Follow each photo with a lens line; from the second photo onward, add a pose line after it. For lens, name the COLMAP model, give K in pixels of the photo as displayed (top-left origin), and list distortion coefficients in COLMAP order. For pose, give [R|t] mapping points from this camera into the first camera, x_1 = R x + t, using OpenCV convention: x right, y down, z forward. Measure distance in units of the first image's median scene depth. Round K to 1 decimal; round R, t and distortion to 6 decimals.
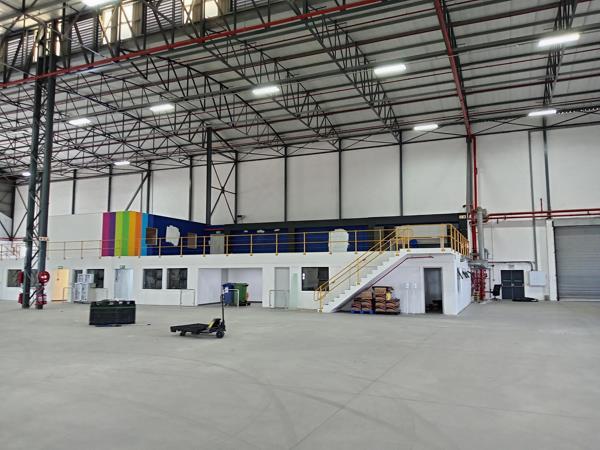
lens RADIAL K [[473.9, 0, 300.0], [0, 473.9, 225.0], [0, 0, 1]] dist [0.069621, -0.107561]
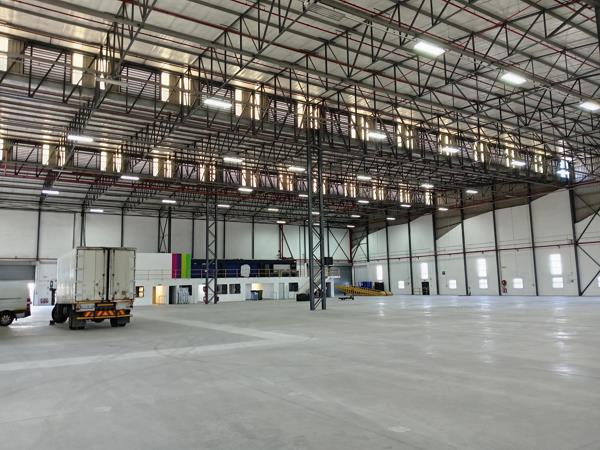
lens RADIAL K [[473.9, 0, 300.0], [0, 473.9, 225.0], [0, 0, 1]] dist [0.069621, -0.107561]
pose [[0.557204, 0.087698, 0.825732, -1.586947], [-0.065683, 0.995946, -0.061453, -0.053921], [-0.827774, -0.019995, 0.560706, -0.386066]]
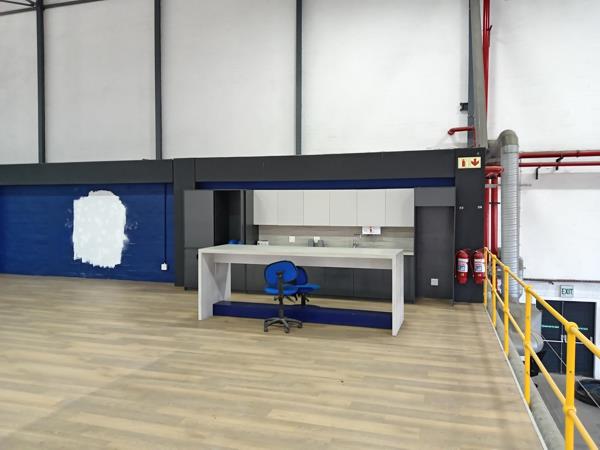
lens RADIAL K [[473.9, 0, 300.0], [0, 473.9, 225.0], [0, 0, 1]] dist [0.069621, -0.107561]
pose [[0.994316, 0.000670, 0.106468, 0.194232], [-0.015423, 0.990339, 0.137805, -0.017109], [-0.105347, -0.138663, 0.984721, 0.672701]]
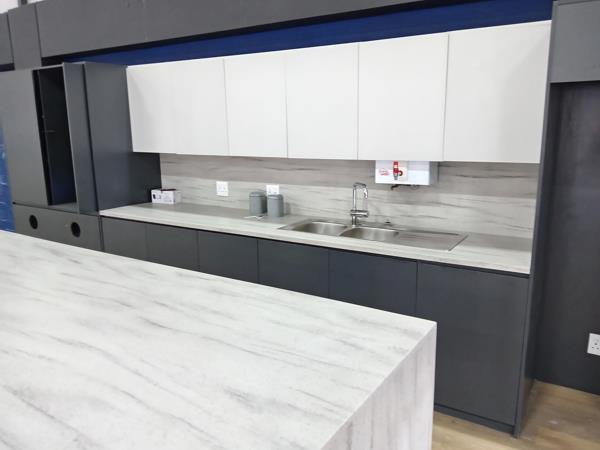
lens RADIAL K [[473.9, 0, 300.0], [0, 473.9, 225.0], [0, 0, 1]] dist [0.069621, -0.107561]
pose [[0.991756, 0.034906, -0.123292, 0.258135], [0.000456, 0.961213, 0.275807, 0.008014], [0.128137, -0.273589, 0.953273, 0.848653]]
